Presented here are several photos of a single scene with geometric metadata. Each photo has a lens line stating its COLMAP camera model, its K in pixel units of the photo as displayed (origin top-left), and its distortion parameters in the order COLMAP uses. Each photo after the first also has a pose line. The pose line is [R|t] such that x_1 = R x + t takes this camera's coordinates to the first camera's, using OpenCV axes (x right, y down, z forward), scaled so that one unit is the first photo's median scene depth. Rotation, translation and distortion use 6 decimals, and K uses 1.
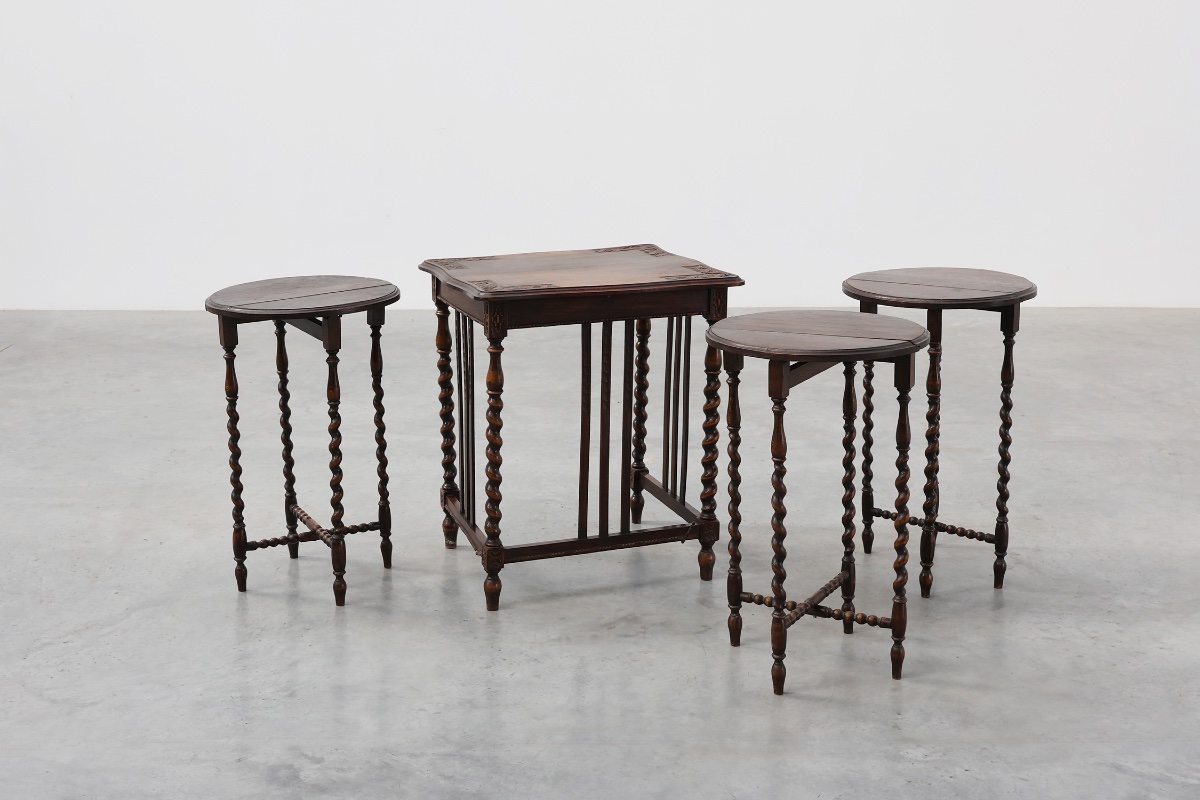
lens RADIAL K [[1965.2, 0, 603.7], [0, 1965.2, 397.4], [0, 0, 1]] dist [-0.035433, 0.000000]
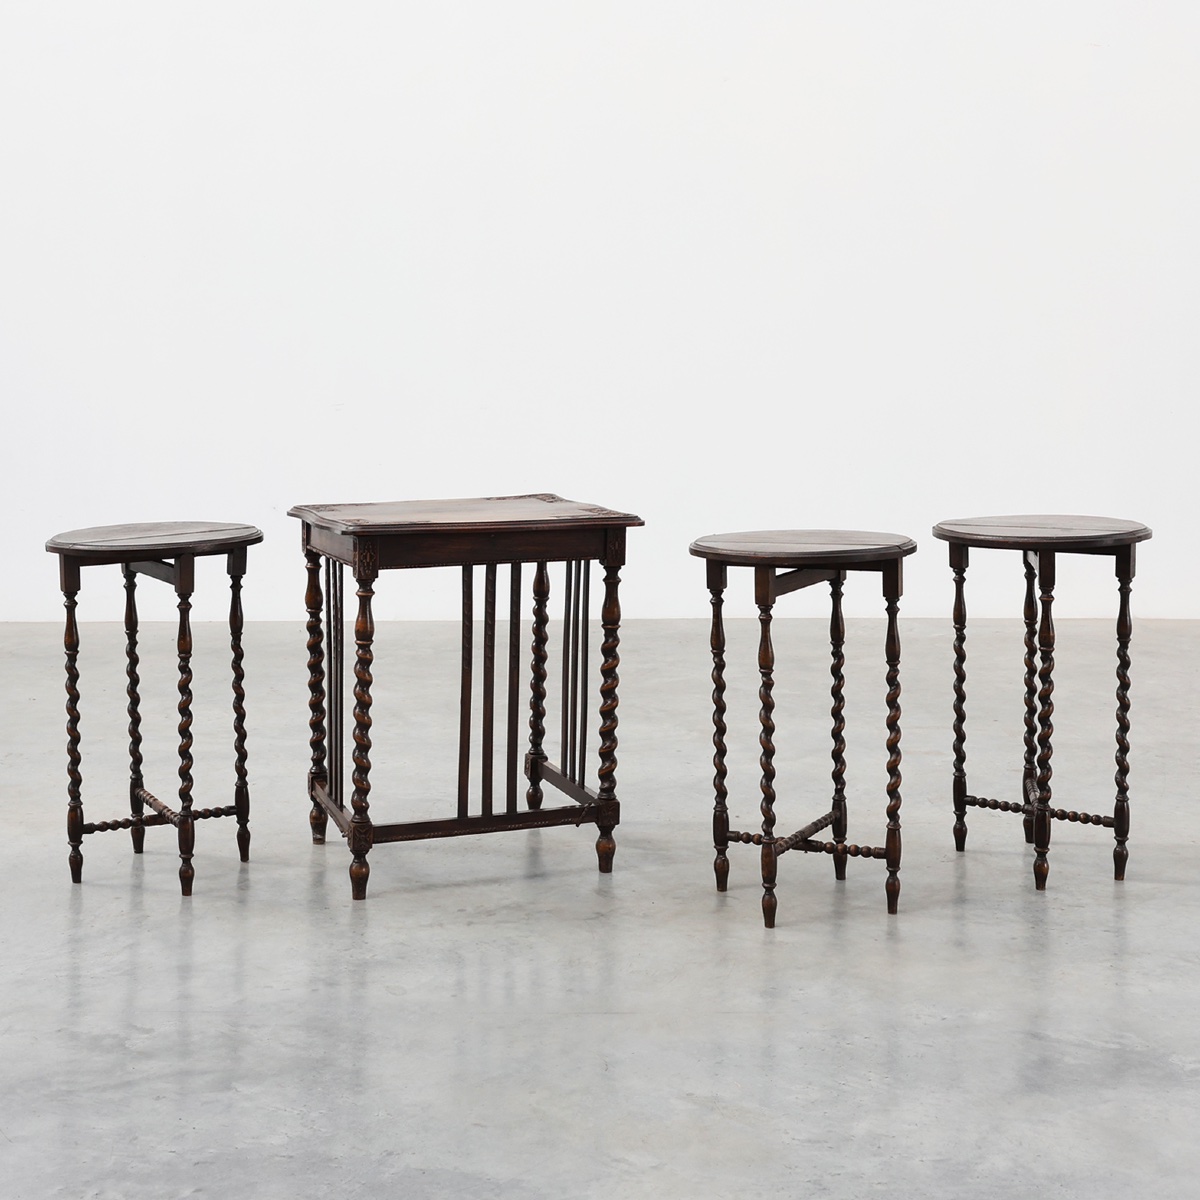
lens RADIAL K [[2696.3, 0, 597.2], [0, 2696.3, 601.4], [0, 0, 1]] dist [-0.061865, 0.000000]
pose [[0.999788, 0.014125, -0.014967, 0.065884], [-0.015865, 0.992241, -0.123310, 0.123324], [0.013109, 0.123521, 0.992255, -0.206375]]
